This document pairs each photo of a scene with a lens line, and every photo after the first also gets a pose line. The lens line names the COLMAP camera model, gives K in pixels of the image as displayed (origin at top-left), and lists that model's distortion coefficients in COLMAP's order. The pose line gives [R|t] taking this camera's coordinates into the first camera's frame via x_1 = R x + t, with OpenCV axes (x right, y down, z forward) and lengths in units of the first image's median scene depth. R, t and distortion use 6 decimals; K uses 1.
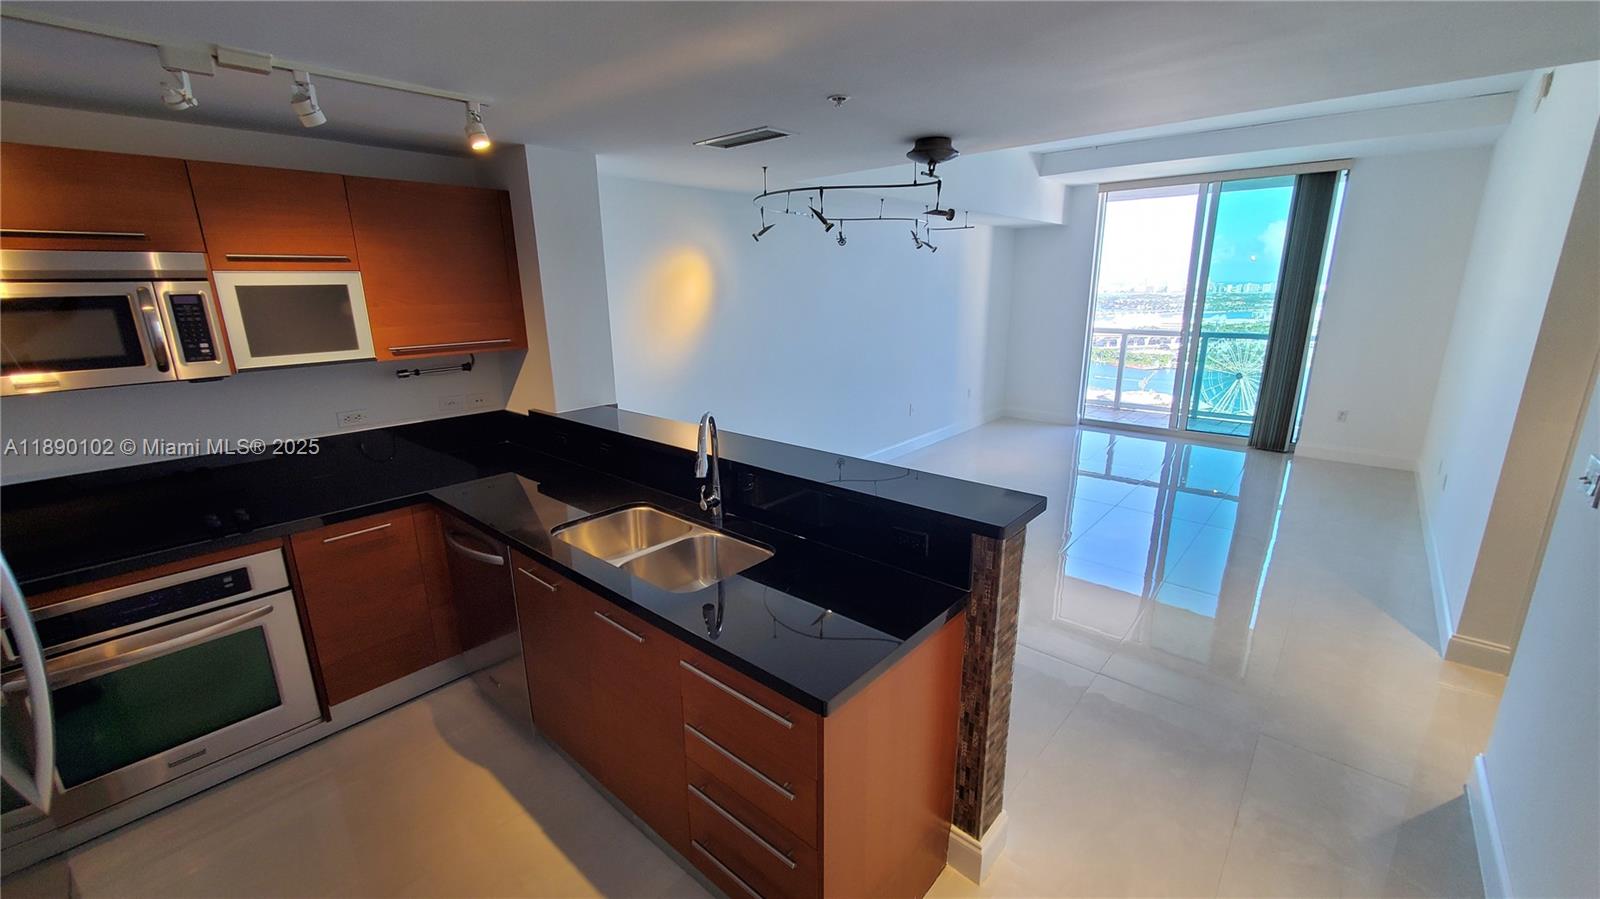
lens RADIAL K [[639.0, 0, 793.1], [0, 639.0, 451.3], [0, 0, 1]] dist [-0.000855, -0.002954]
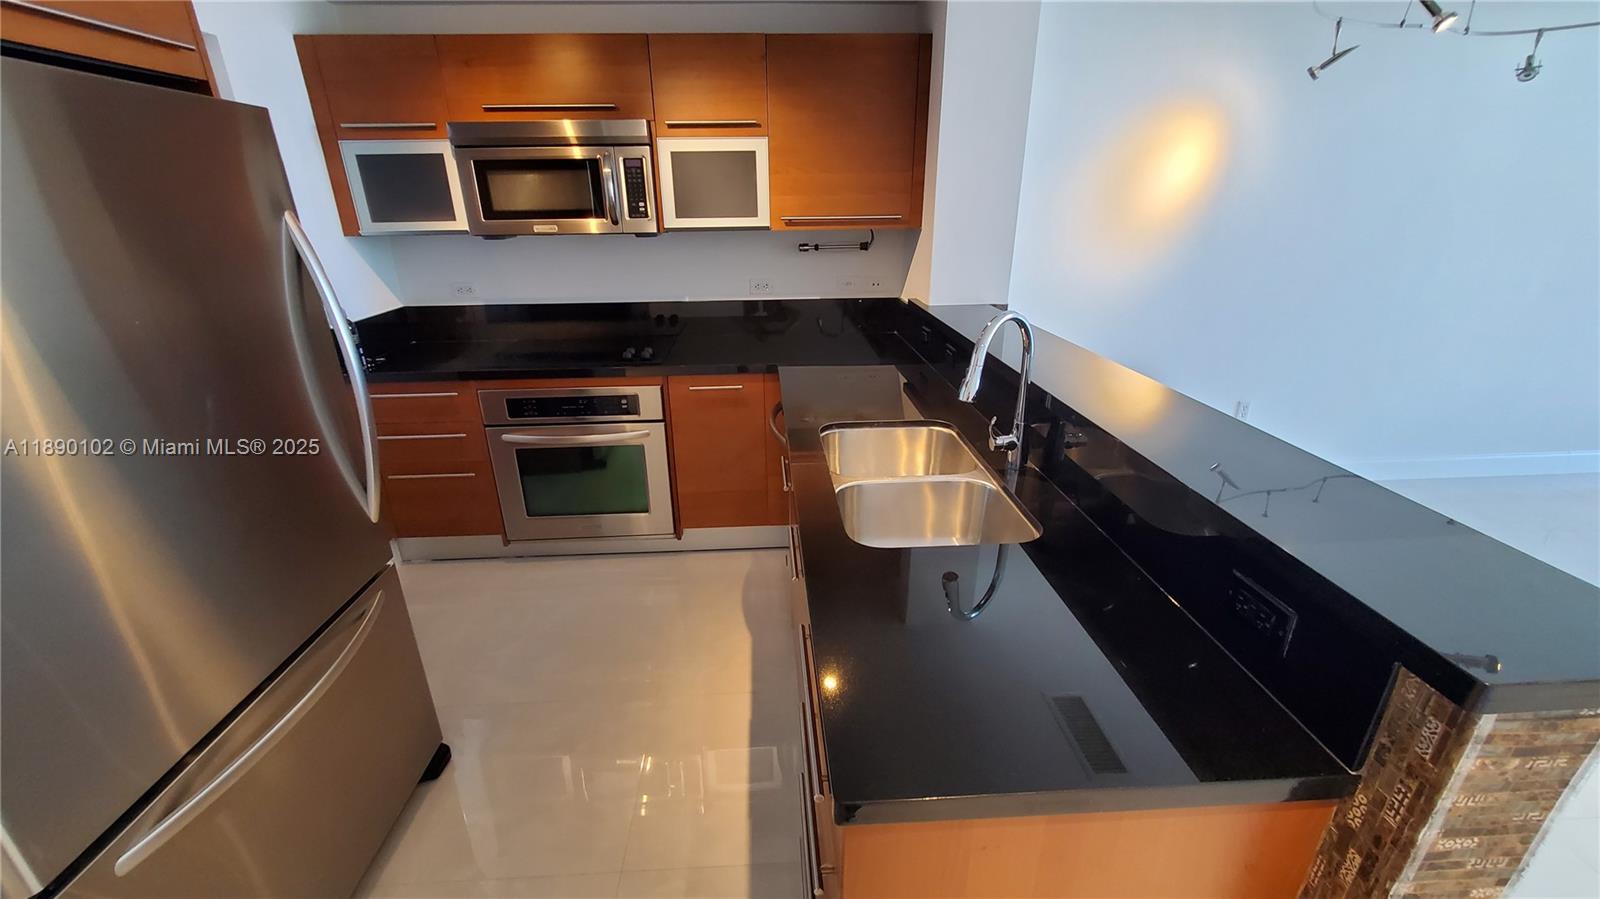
lens RADIAL K [[639.0, 0, 793.1], [0, 639.0, 451.3], [0, 0, 1]] dist [-0.000855, -0.002954]
pose [[0.700477, 0.266478, -0.662058, 0.149370], [-0.178823, 0.963617, 0.198656, -0.008006], [0.690908, -0.020762, 0.722644, 0.266111]]
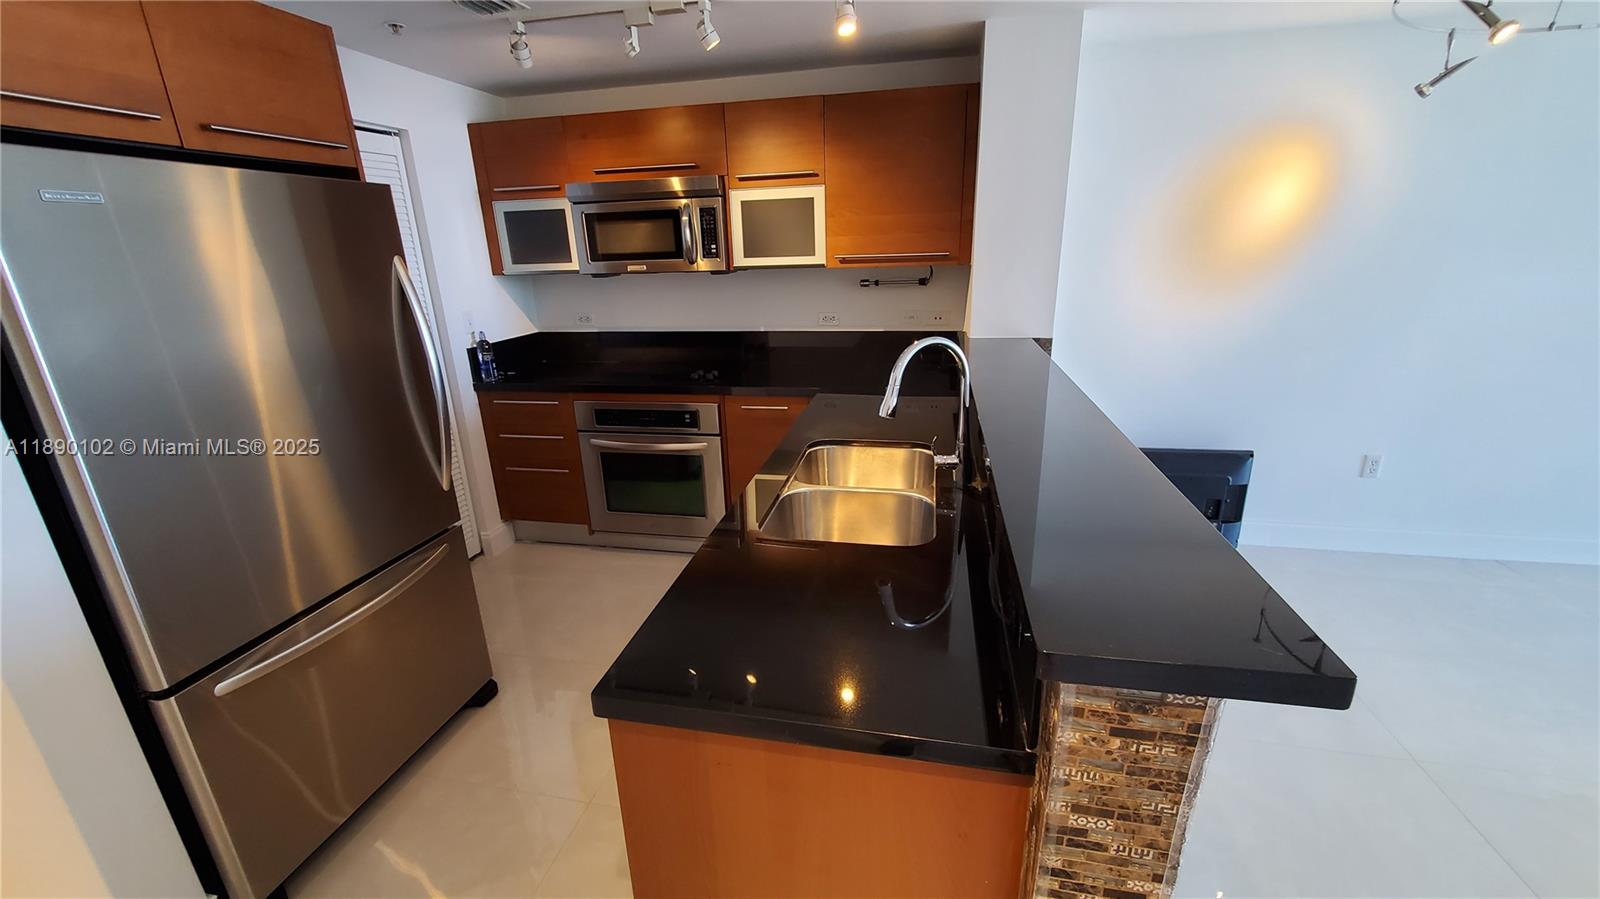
lens RADIAL K [[635.9, 0, 793.0], [0, 635.9, 453.0], [0, 0, 1]] dist [-0.006570, 0.000351]
pose [[0.494335, 0.269730, -0.826364, 0.330123], [-0.197502, 0.960629, 0.195408, -0.033124], [0.846537, 0.066612, 0.528145, 0.371058]]
